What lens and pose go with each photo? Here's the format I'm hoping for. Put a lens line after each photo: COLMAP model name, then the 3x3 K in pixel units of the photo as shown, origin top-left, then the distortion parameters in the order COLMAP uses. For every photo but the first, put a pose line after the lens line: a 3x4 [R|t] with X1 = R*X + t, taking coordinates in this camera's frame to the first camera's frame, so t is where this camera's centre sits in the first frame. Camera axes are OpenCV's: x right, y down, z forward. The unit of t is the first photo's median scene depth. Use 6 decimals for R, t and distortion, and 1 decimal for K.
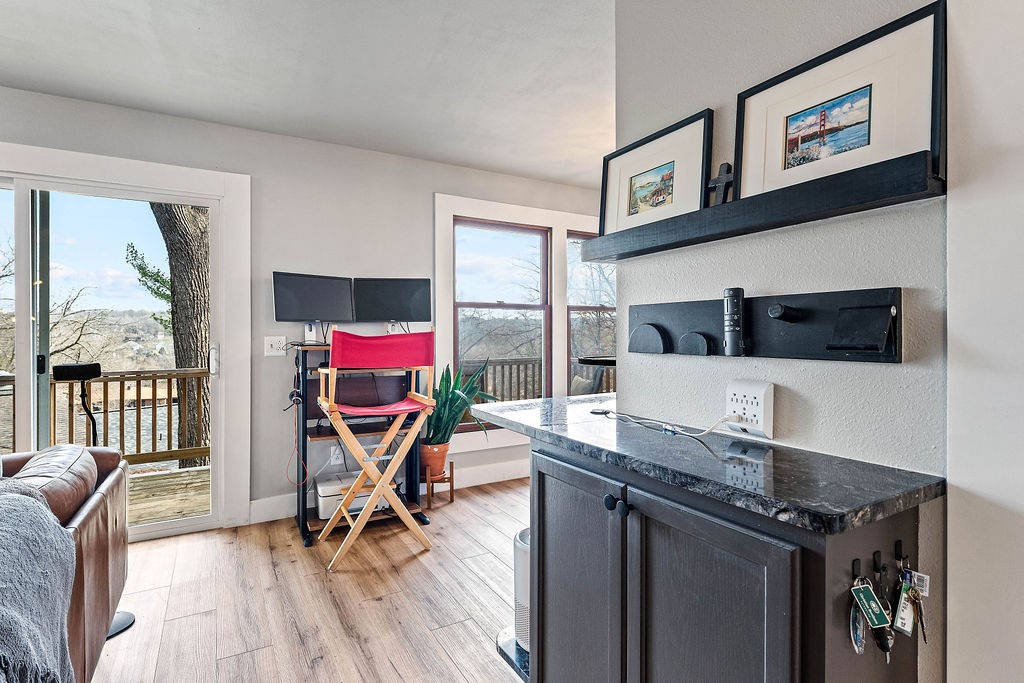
lens RADIAL K [[508.2, 0, 492.1], [0, 508.2, 332.5], [0, 0, 1]] dist [-0.005163, -0.000964]
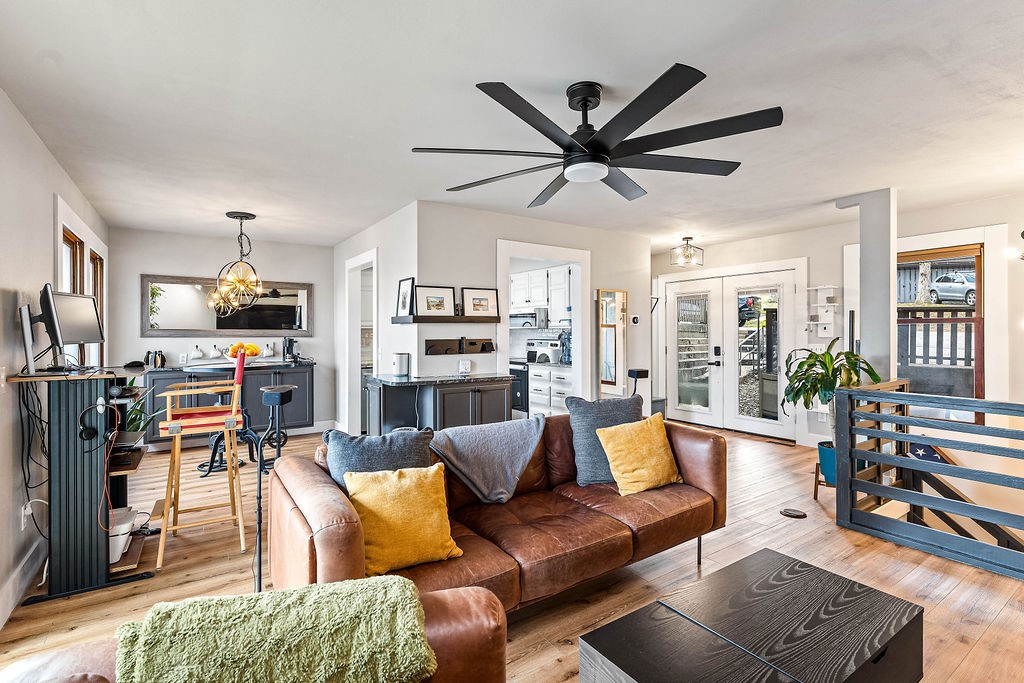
lens RADIAL K [[474.0, 0, 517.9], [0, 474.0, 340.2], [0, 0, 1]] dist [0.000035, -0.000003]
pose [[-0.099605, -0.012371, 0.994950, -1.428666], [-0.001935, 0.999923, 0.012239, -0.047837], [-0.995025, -0.000706, -0.099622, 0.417096]]
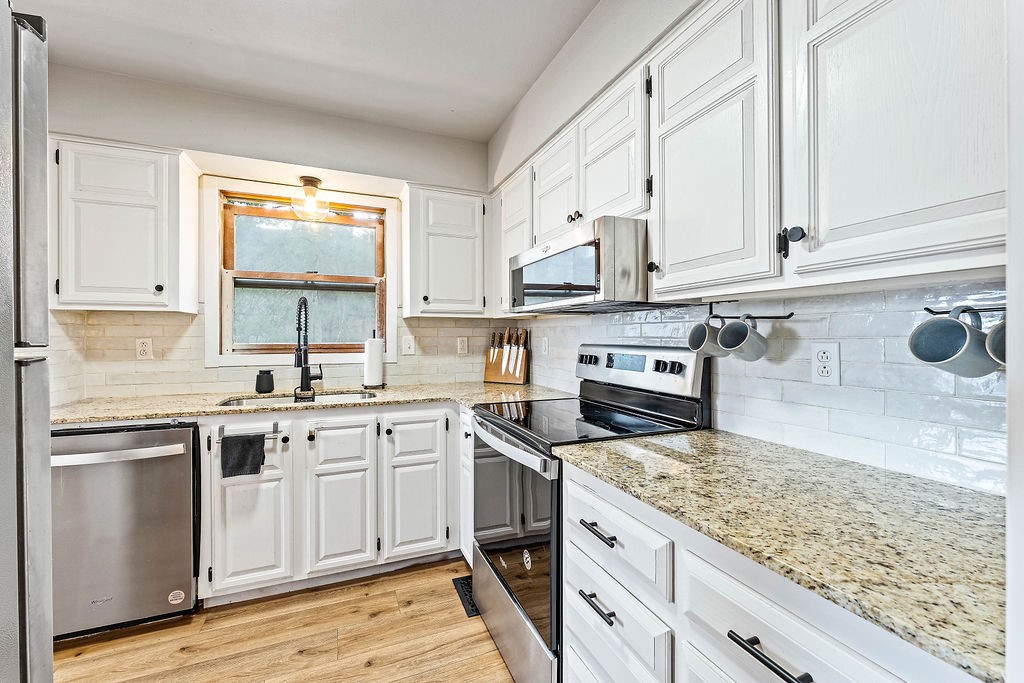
lens RADIAL K [[420.6, 0, 512.7], [0, 420.6, 335.5], [0, 0, 1]] dist [-0.002632, -0.000036]
pose [[0.110353, 0.003875, 0.993885, 0.375801], [-0.006178, 0.999976, -0.003212, -0.033970], [-0.993873, -0.005786, 0.110375, 0.140753]]
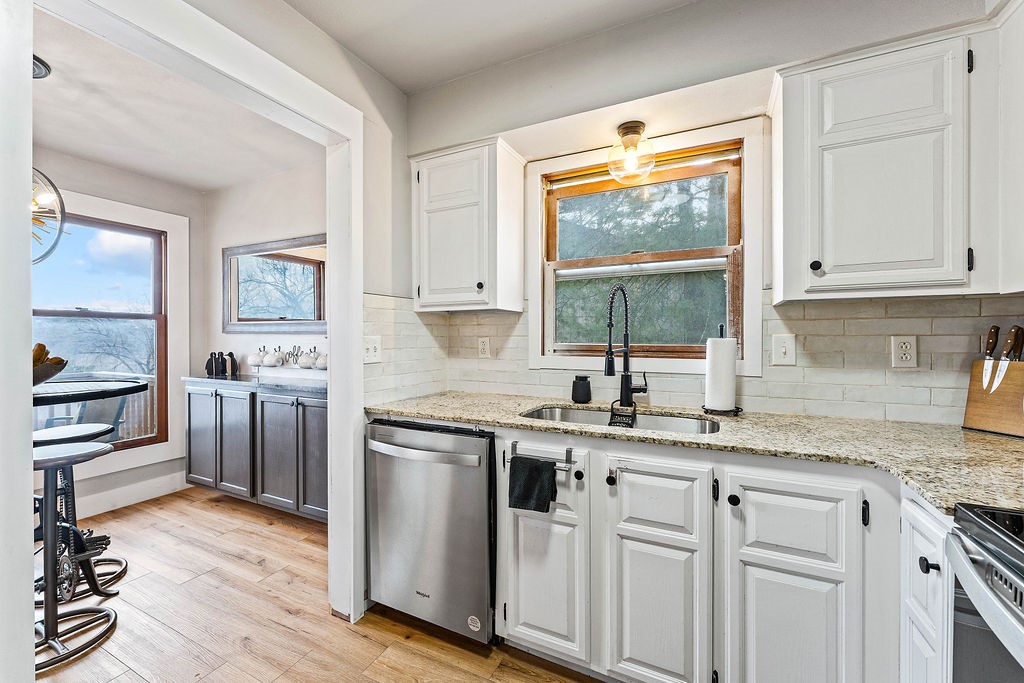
lens RADIAL K [[420.6, 0, 503.3], [0, 420.6, 339.3], [0, 0, 1]] dist [-0.002632, -0.000036]
pose [[0.827742, -0.001345, 0.561107, 0.679109], [-0.004486, 0.999949, 0.009015, -0.030534], [-0.561090, -0.009979, 0.827694, 0.225181]]
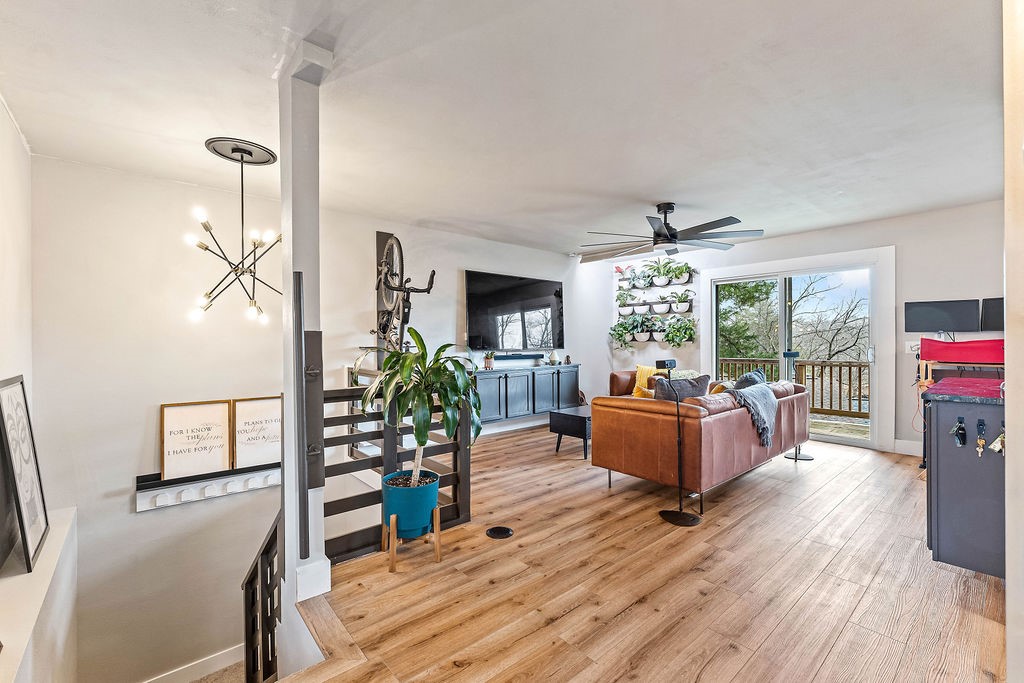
lens RADIAL K [[445.9, 0, 510.4], [0, 445.9, 337.1], [0, 0, 1]] dist [-0.010130, -0.000487]
pose [[0.205194, -0.005810, -0.978704, 0.834518], [0.008826, 0.999953, -0.004085, -0.013130], [0.978681, -0.007800, 0.205236, -0.649189]]
